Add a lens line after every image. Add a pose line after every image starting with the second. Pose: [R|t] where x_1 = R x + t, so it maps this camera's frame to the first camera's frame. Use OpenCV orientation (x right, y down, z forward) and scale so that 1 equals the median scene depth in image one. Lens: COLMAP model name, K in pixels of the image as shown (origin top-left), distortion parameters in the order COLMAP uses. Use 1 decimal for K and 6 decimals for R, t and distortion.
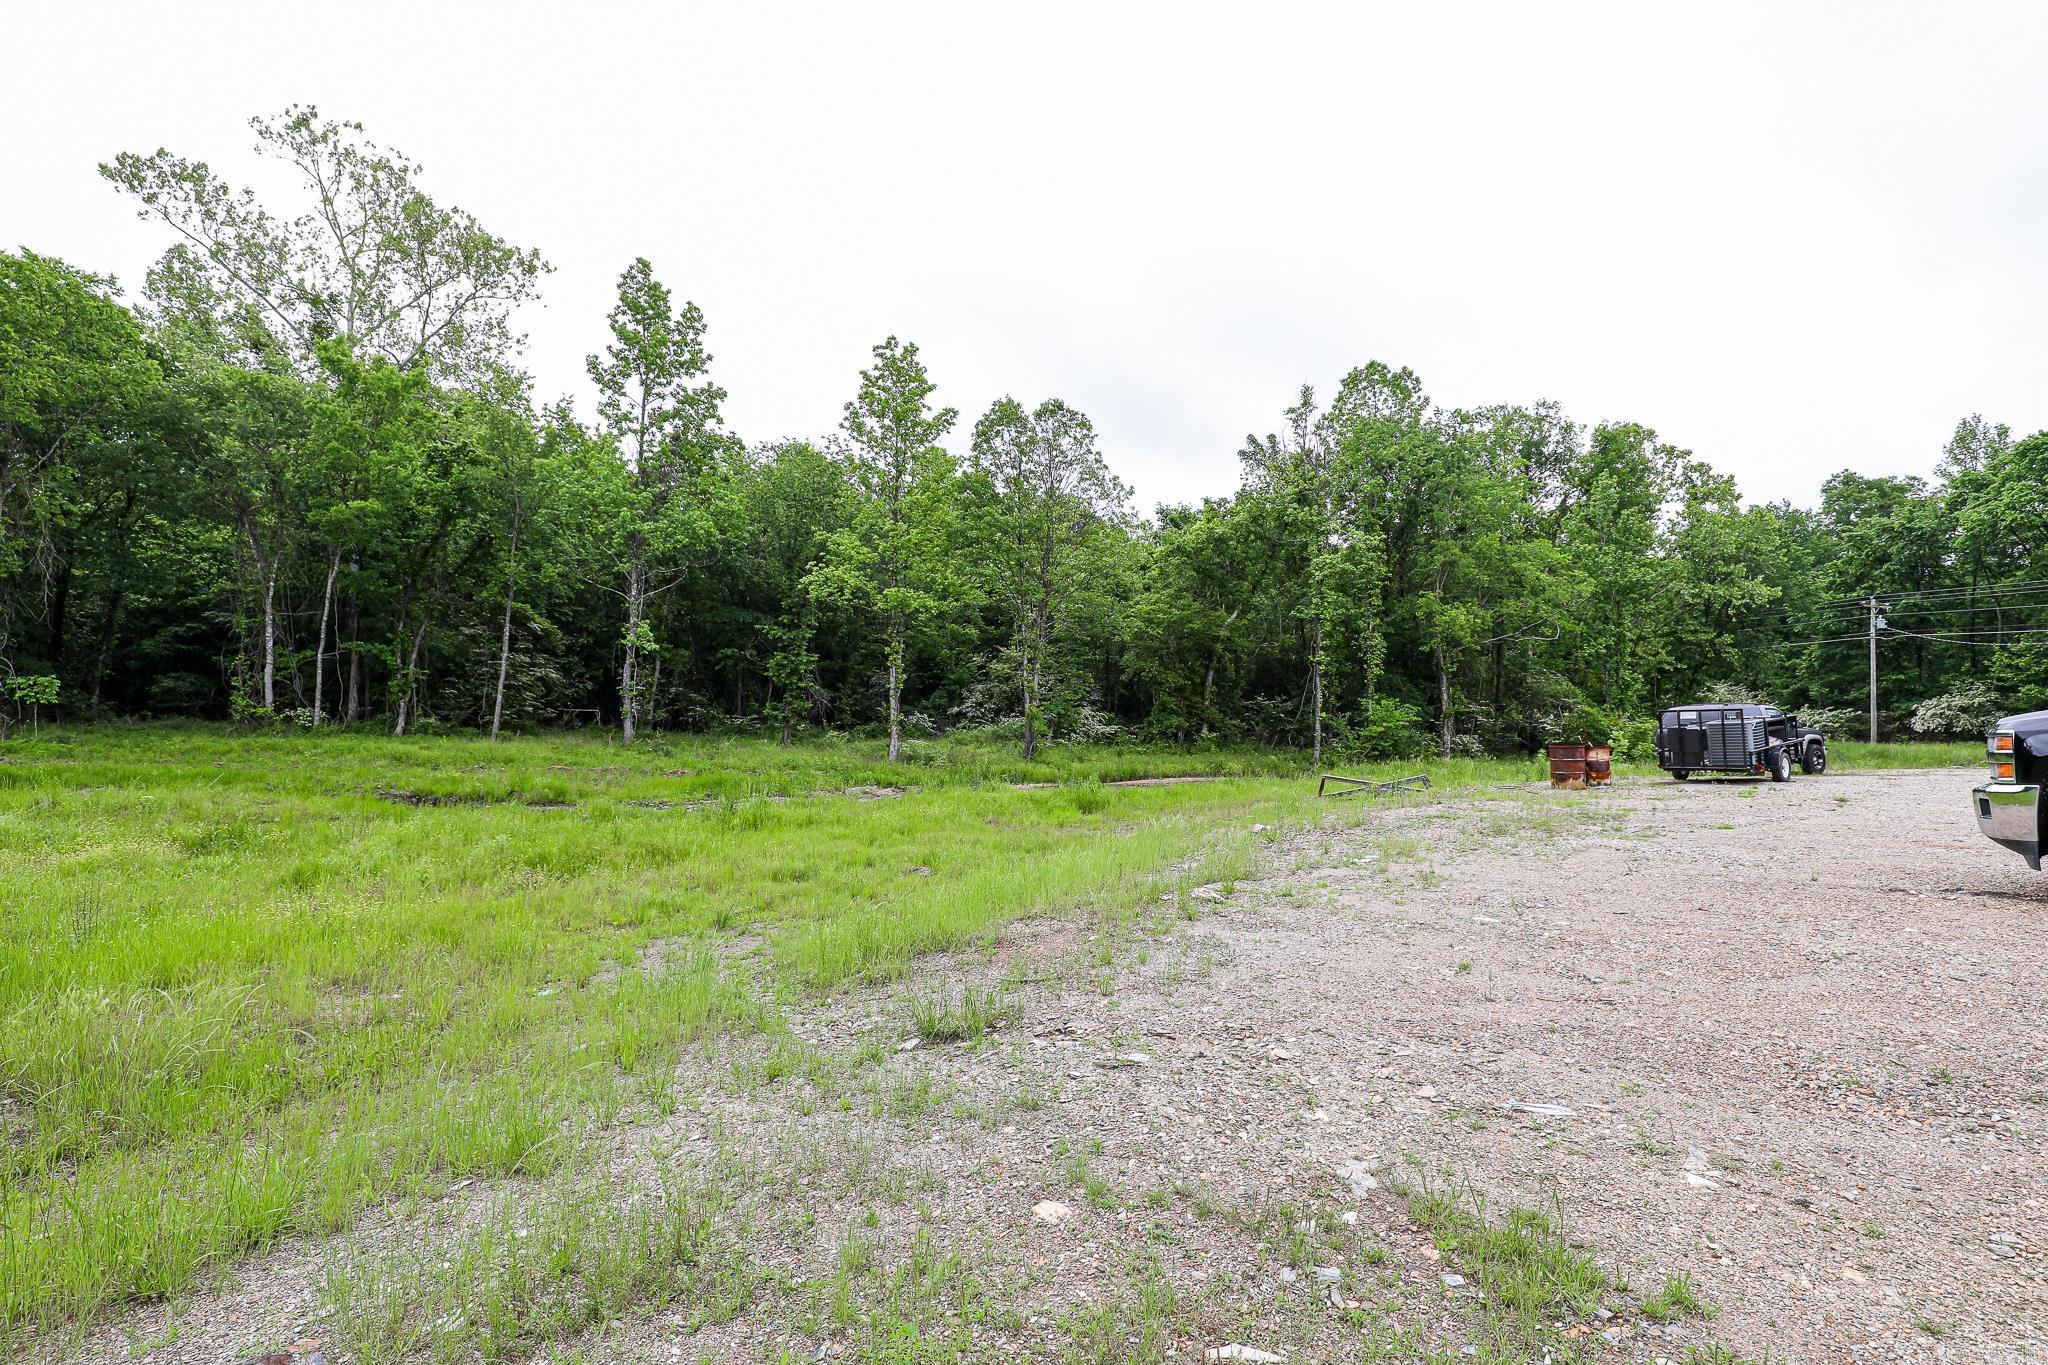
lens RADIAL K [[938.0, 0, 1028.4], [0, 938.0, 683.5], [0, 0, 1]] dist [-0.044024, 0.010354]
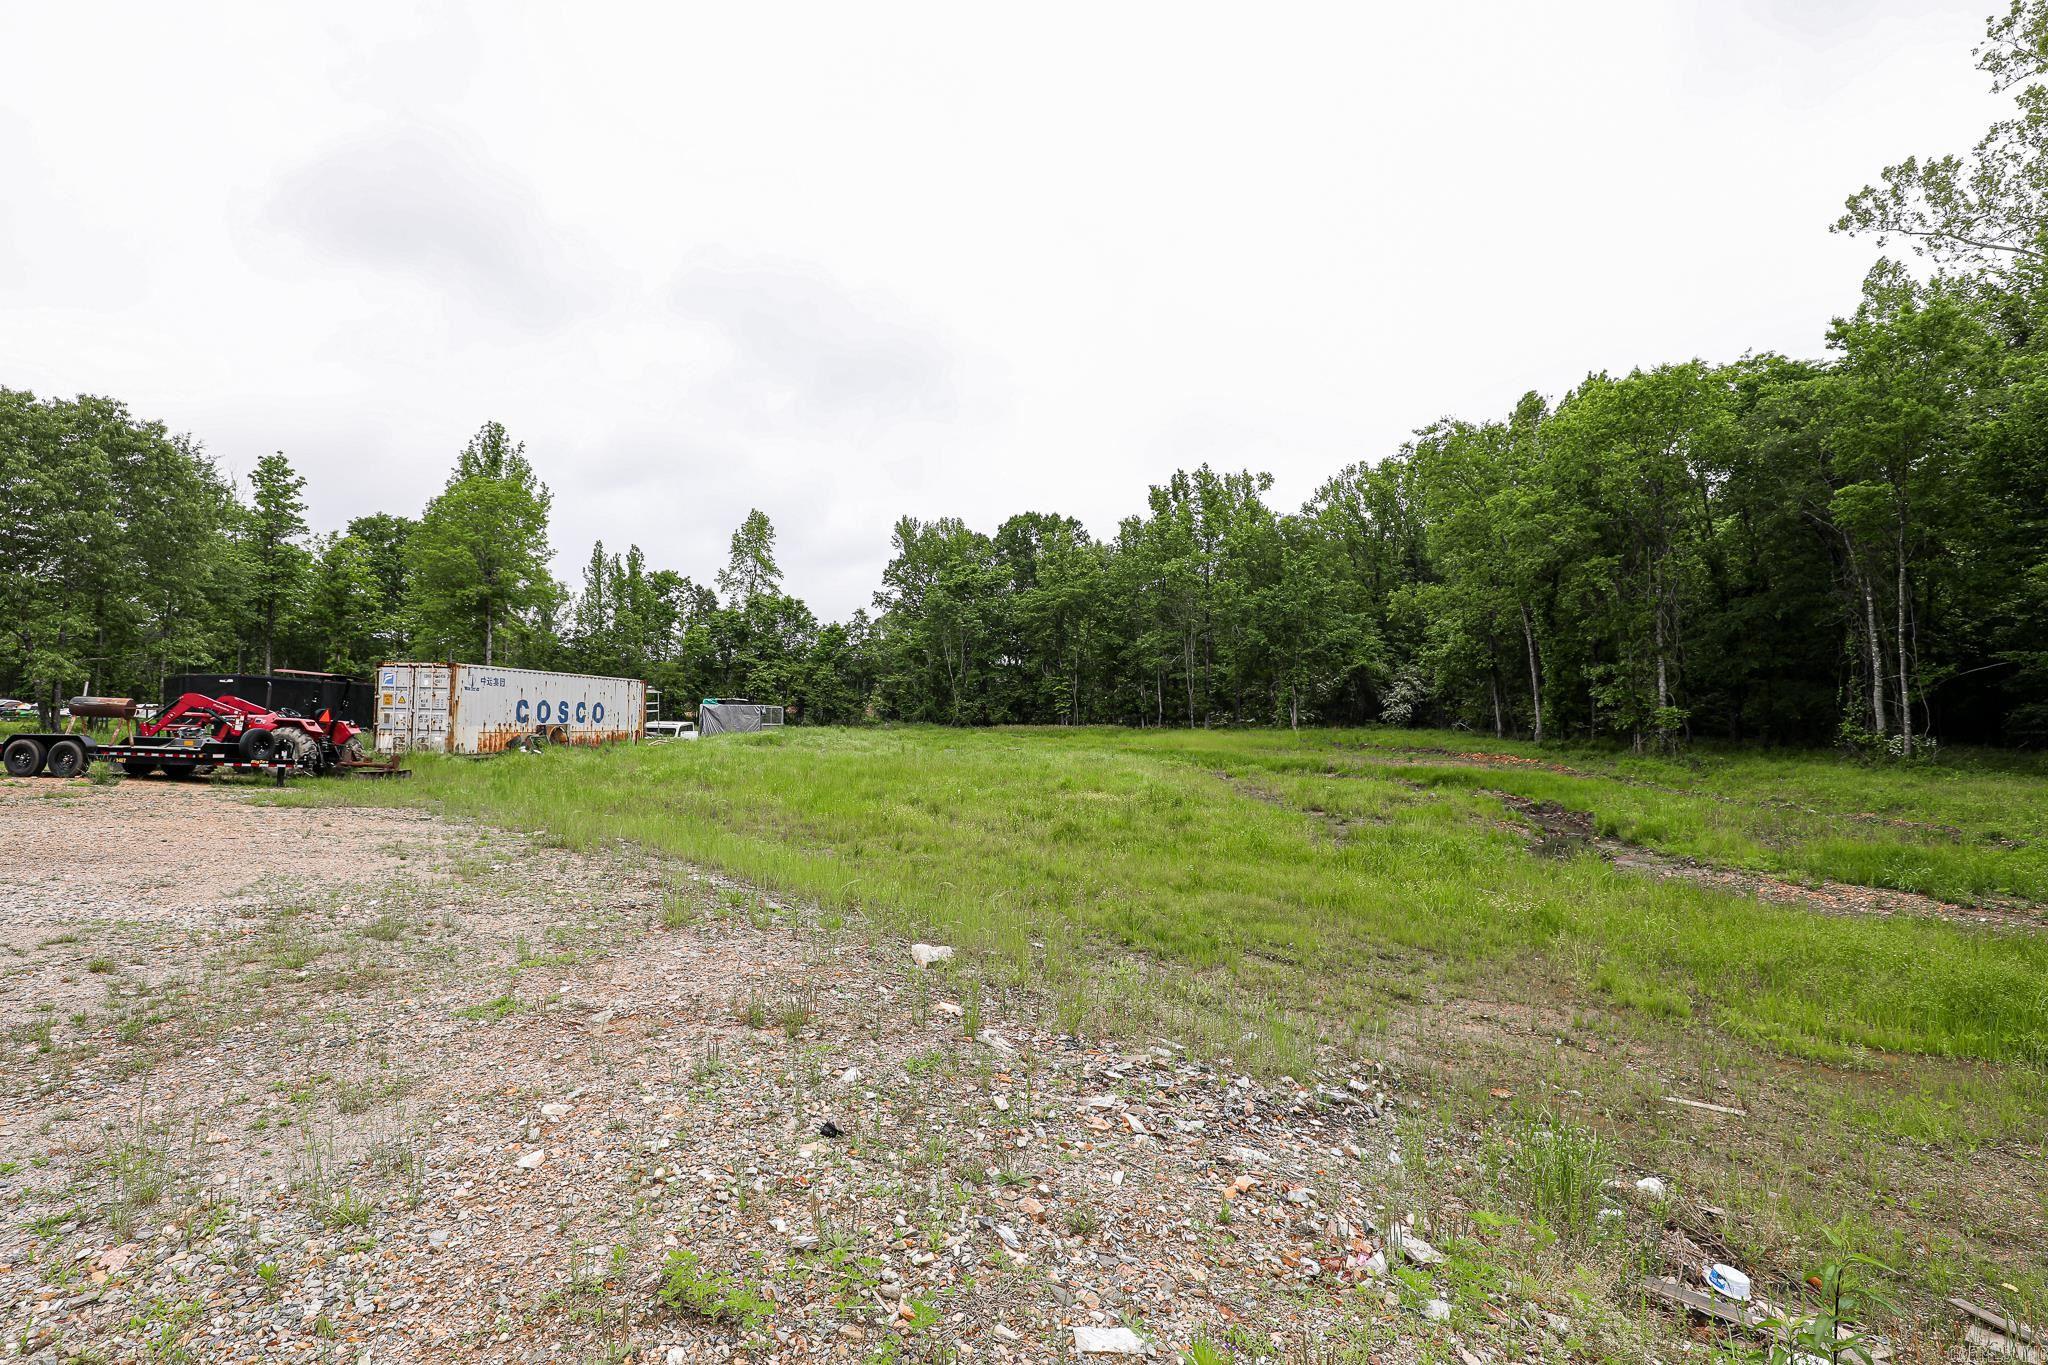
lens RADIAL K [[932.7, 0, 1032.0], [0, 932.7, 687.7], [0, 0, 1]] dist [-0.039997, 0.008420]
pose [[-0.366443, -0.045599, -0.929322, 0.253222], [0.010153, 0.998543, -0.052999, 0.015442], [0.930385, -0.028857, -0.365446, 0.448801]]
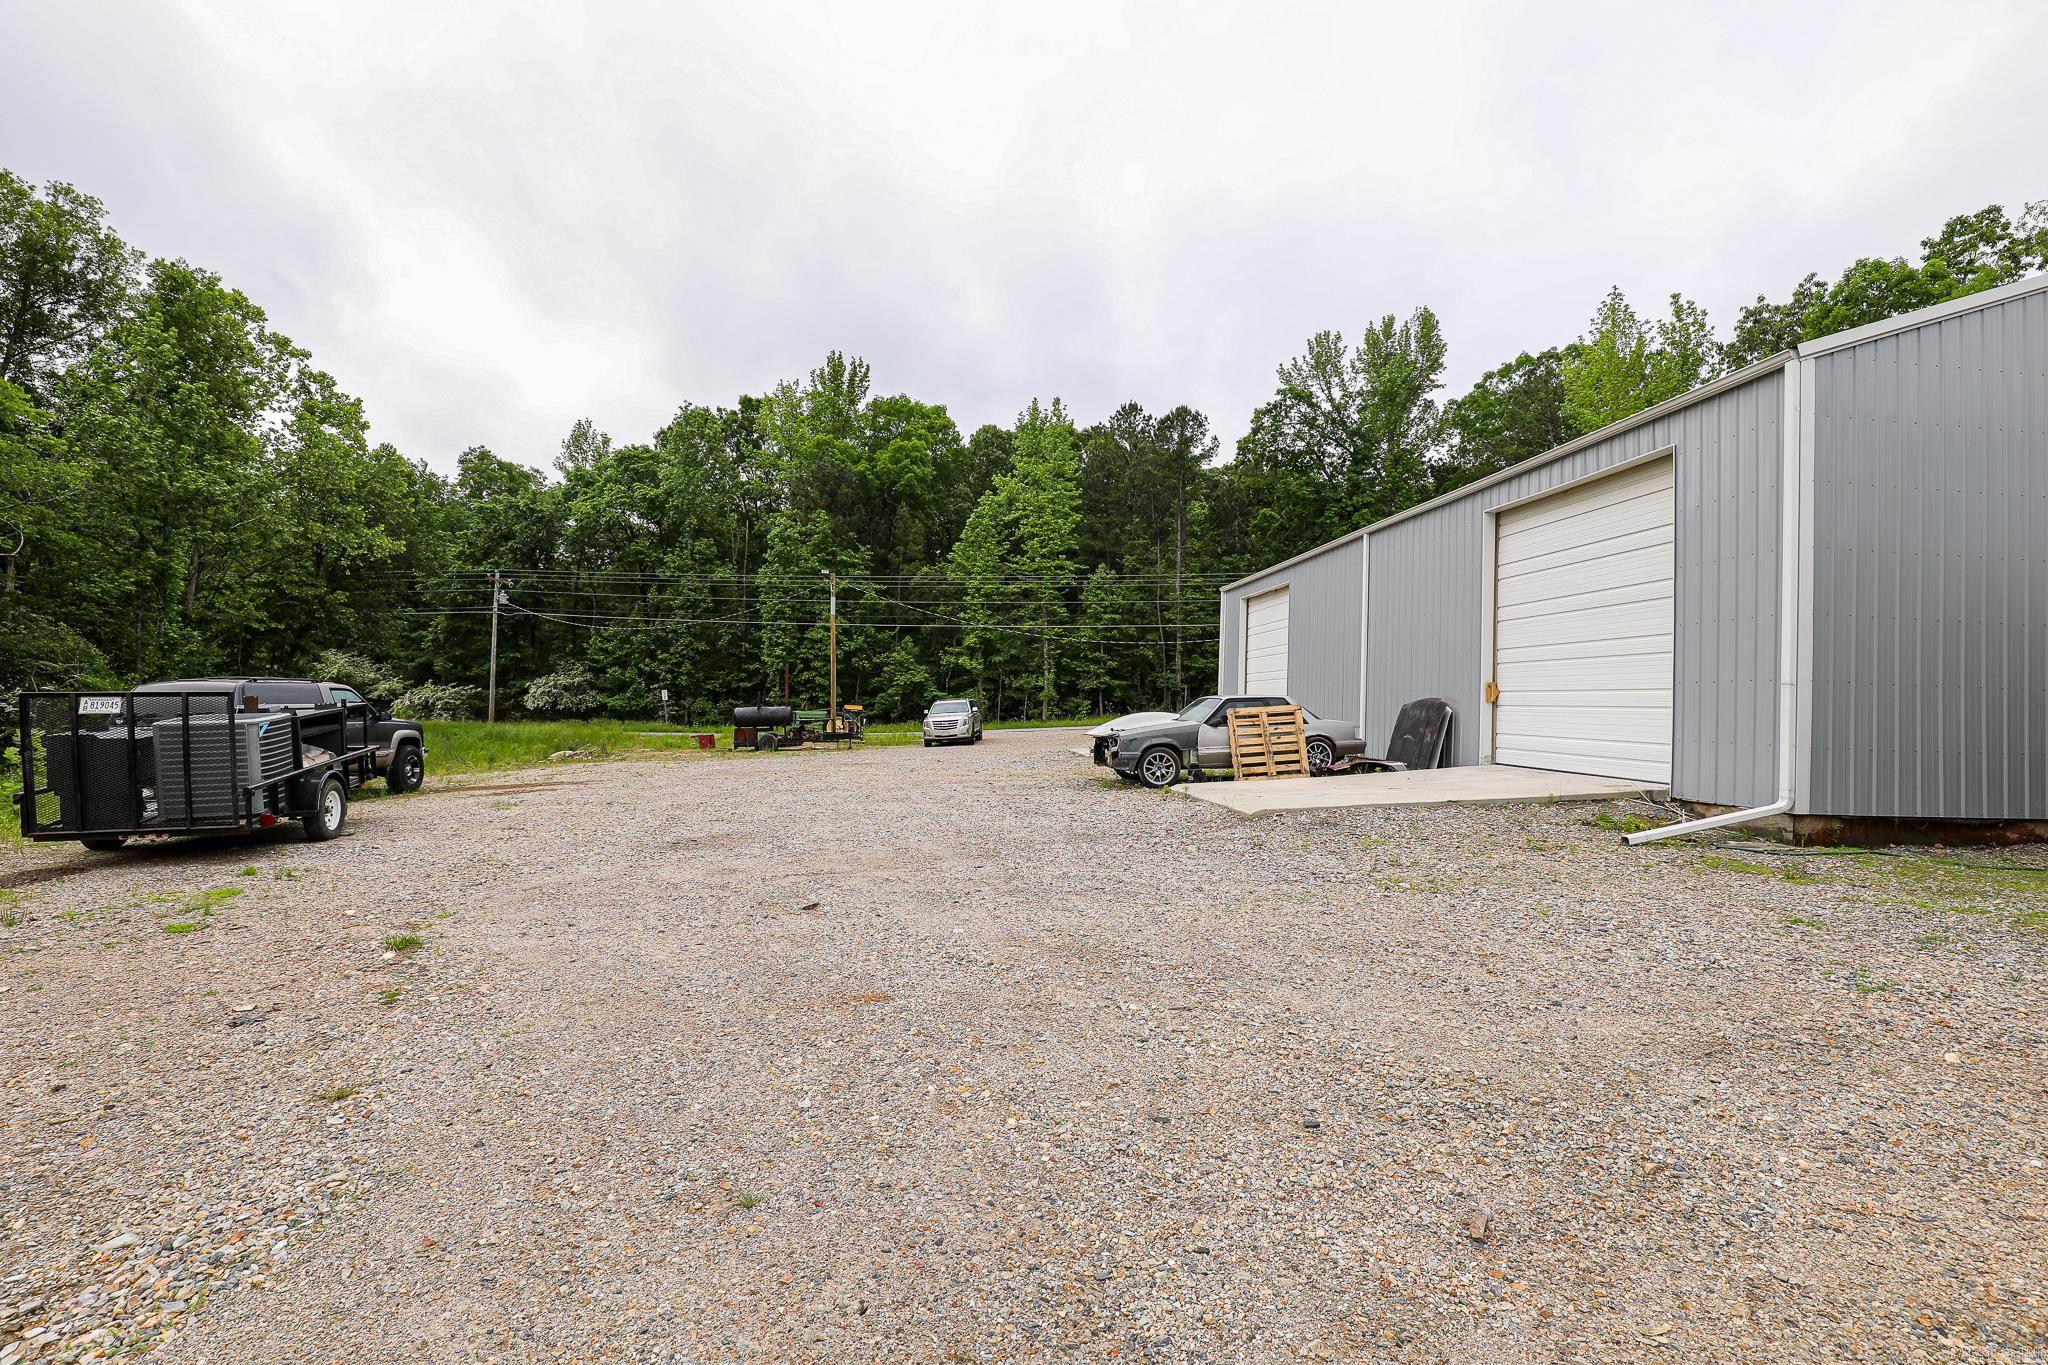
lens RADIAL K [[938.0, 0, 1028.4], [0, 938.0, 683.5], [0, 0, 1]] dist [-0.044024, 0.010354]
pose [[0.292785, 0.016634, 0.956034, 0.217398], [-0.045431, 0.998961, -0.003468, 0.003775], [-0.955099, -0.042418, 0.293236, 0.233808]]
